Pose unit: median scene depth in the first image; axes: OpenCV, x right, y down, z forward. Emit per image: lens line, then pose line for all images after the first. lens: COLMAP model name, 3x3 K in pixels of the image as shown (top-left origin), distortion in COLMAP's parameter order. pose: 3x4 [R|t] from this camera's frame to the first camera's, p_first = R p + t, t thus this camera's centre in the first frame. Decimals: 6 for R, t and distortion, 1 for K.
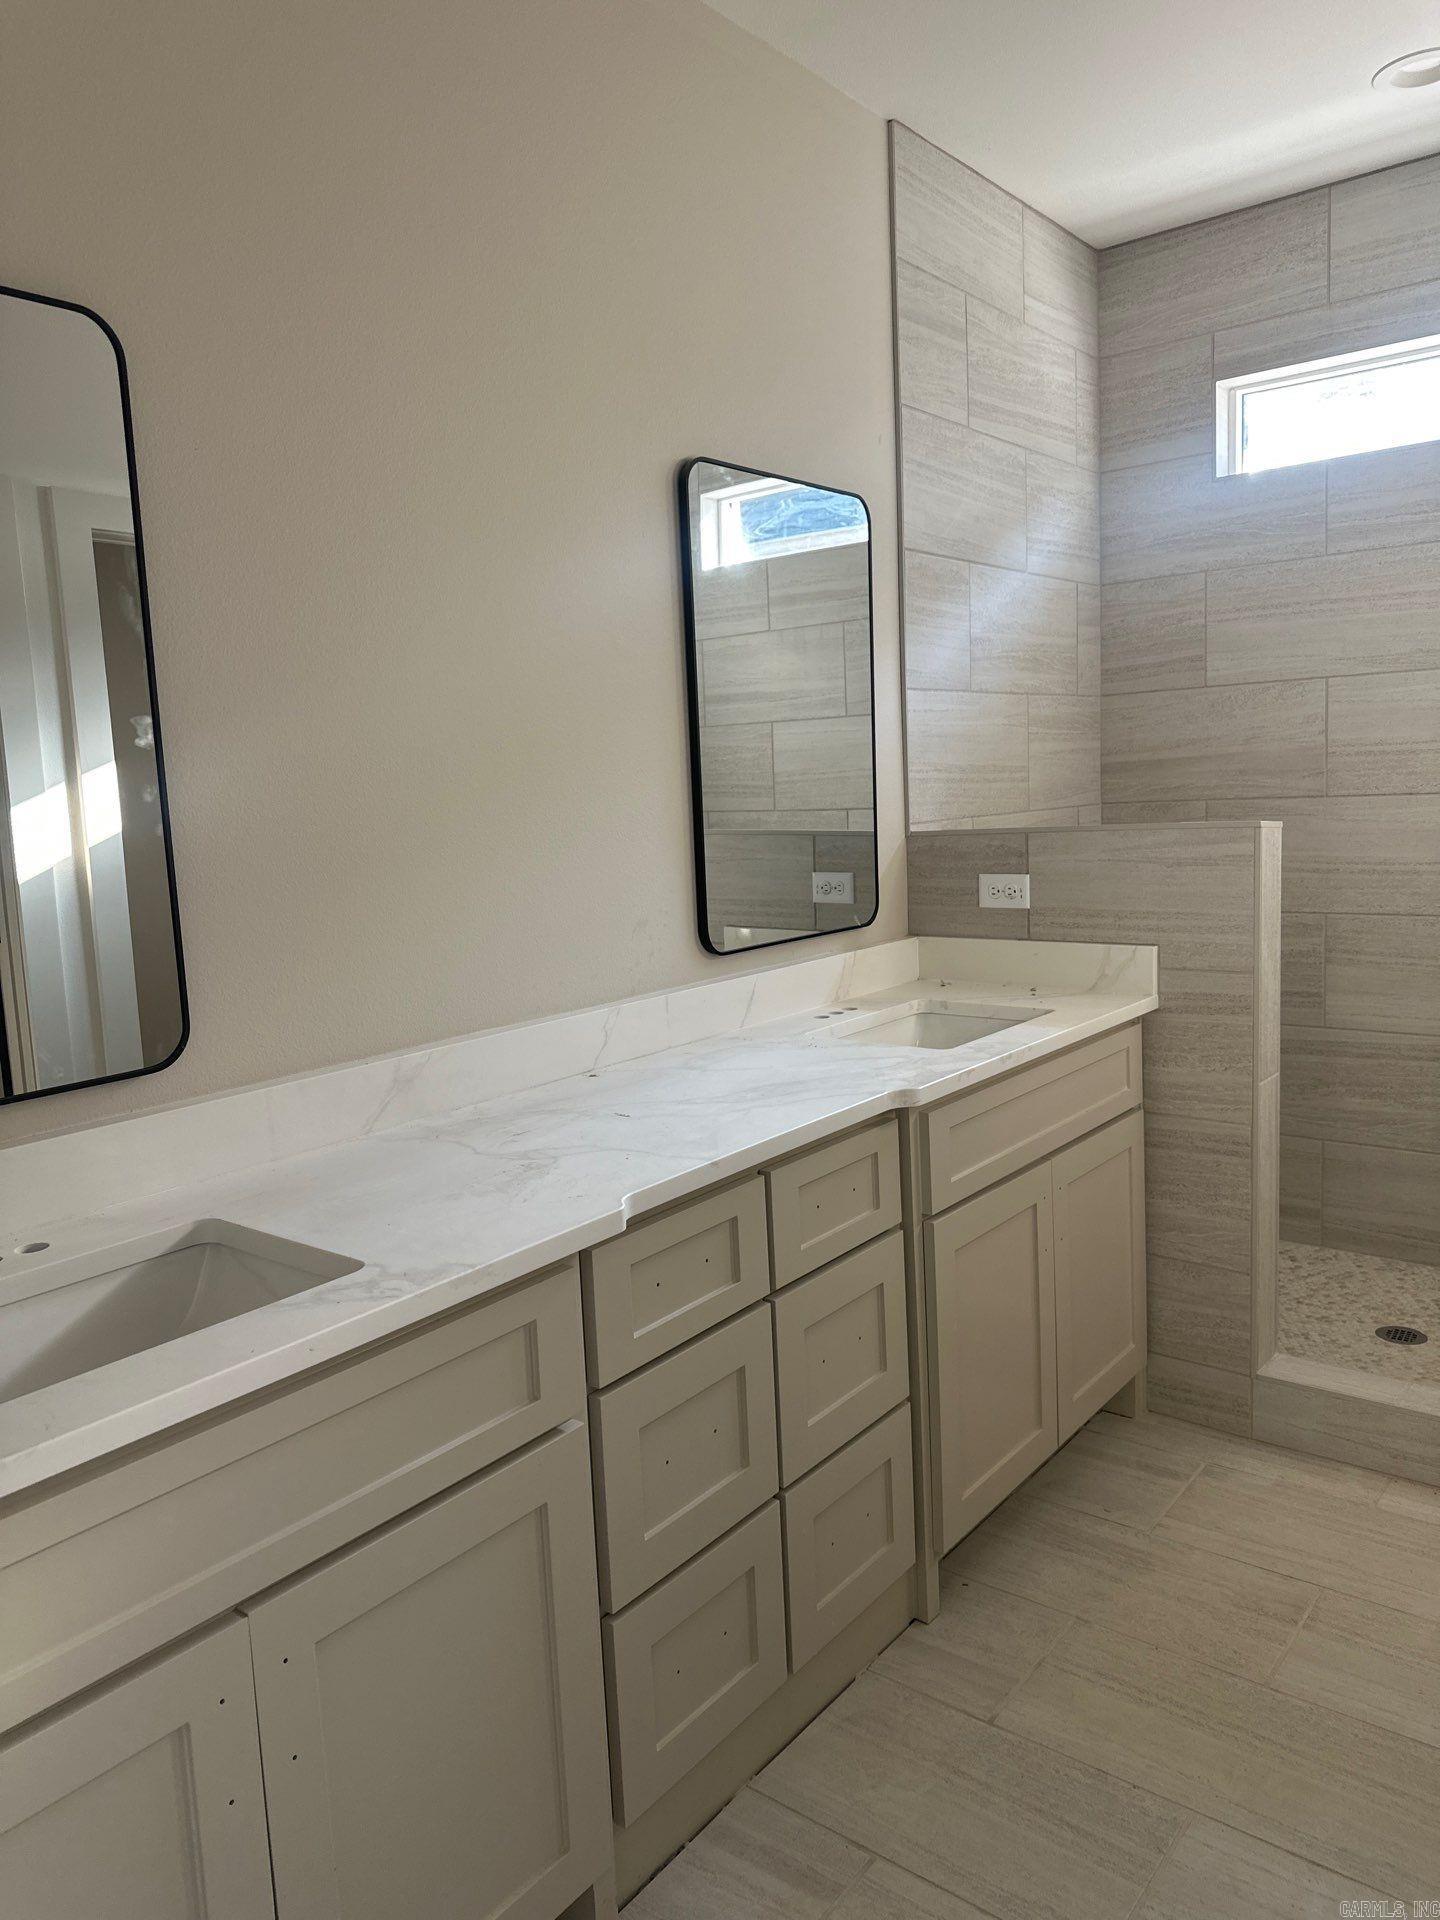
lens RADIAL K [[1367.3, 0, 714.5], [0, 1367.3, 953.8], [0, 0, 1]] dist [0.081736, -0.171064]
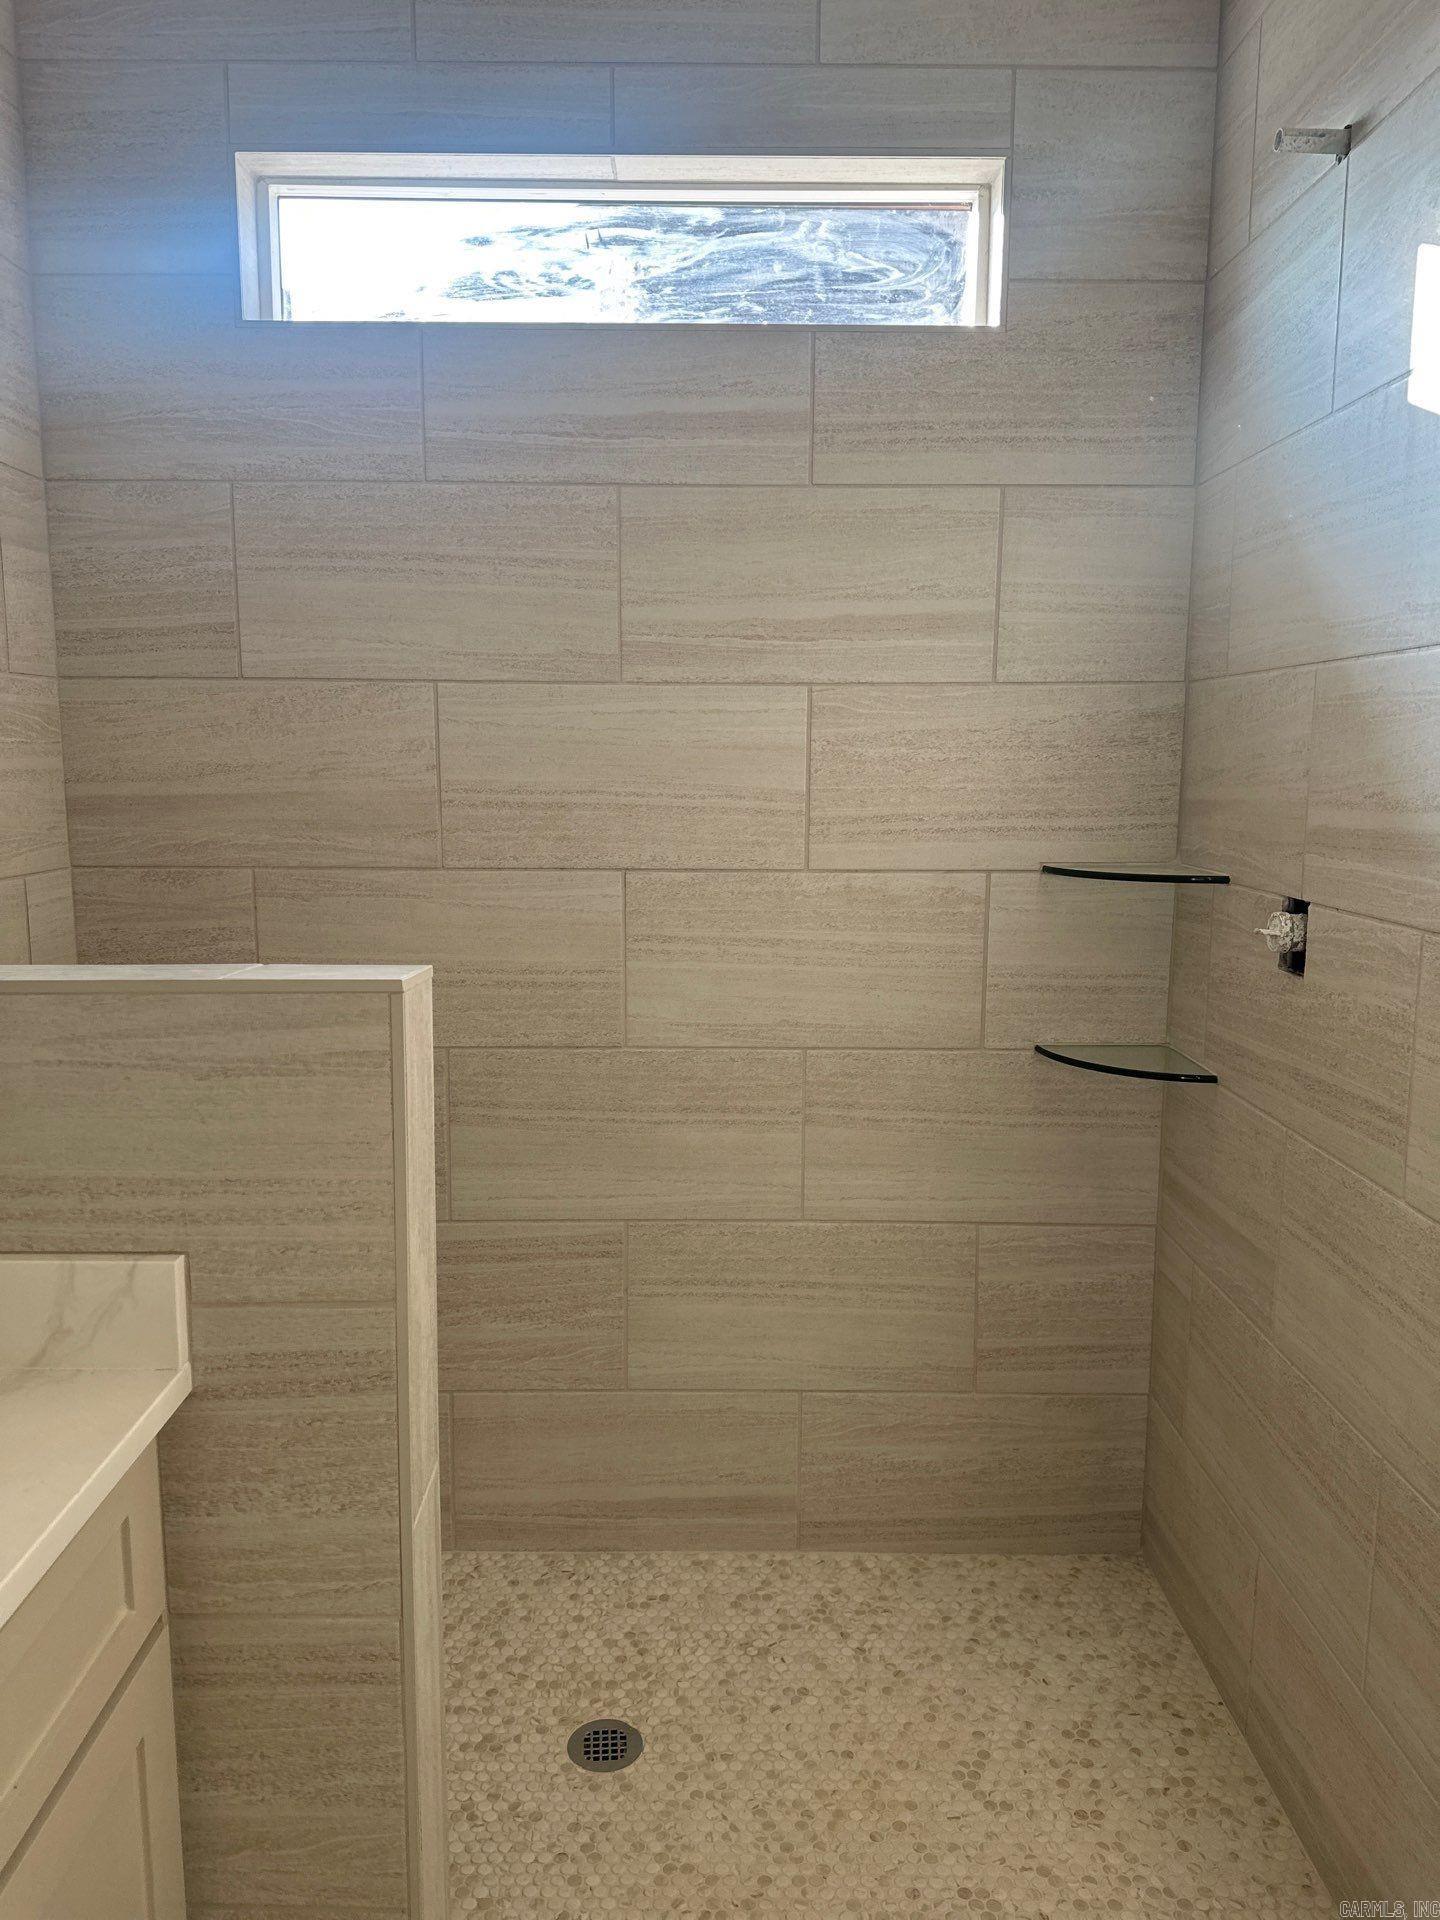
lens RADIAL K [[1425.3, 0, 720.4], [0, 1425.3, 975.2], [0, 0, 1]] dist [0.099421, -0.148614]
pose [[0.783146, -0.046758, 0.620077, 0.137323], [0.037228, 0.998906, 0.028306, -0.082282], [-0.620723, 0.000917, 0.784030, 0.419198]]
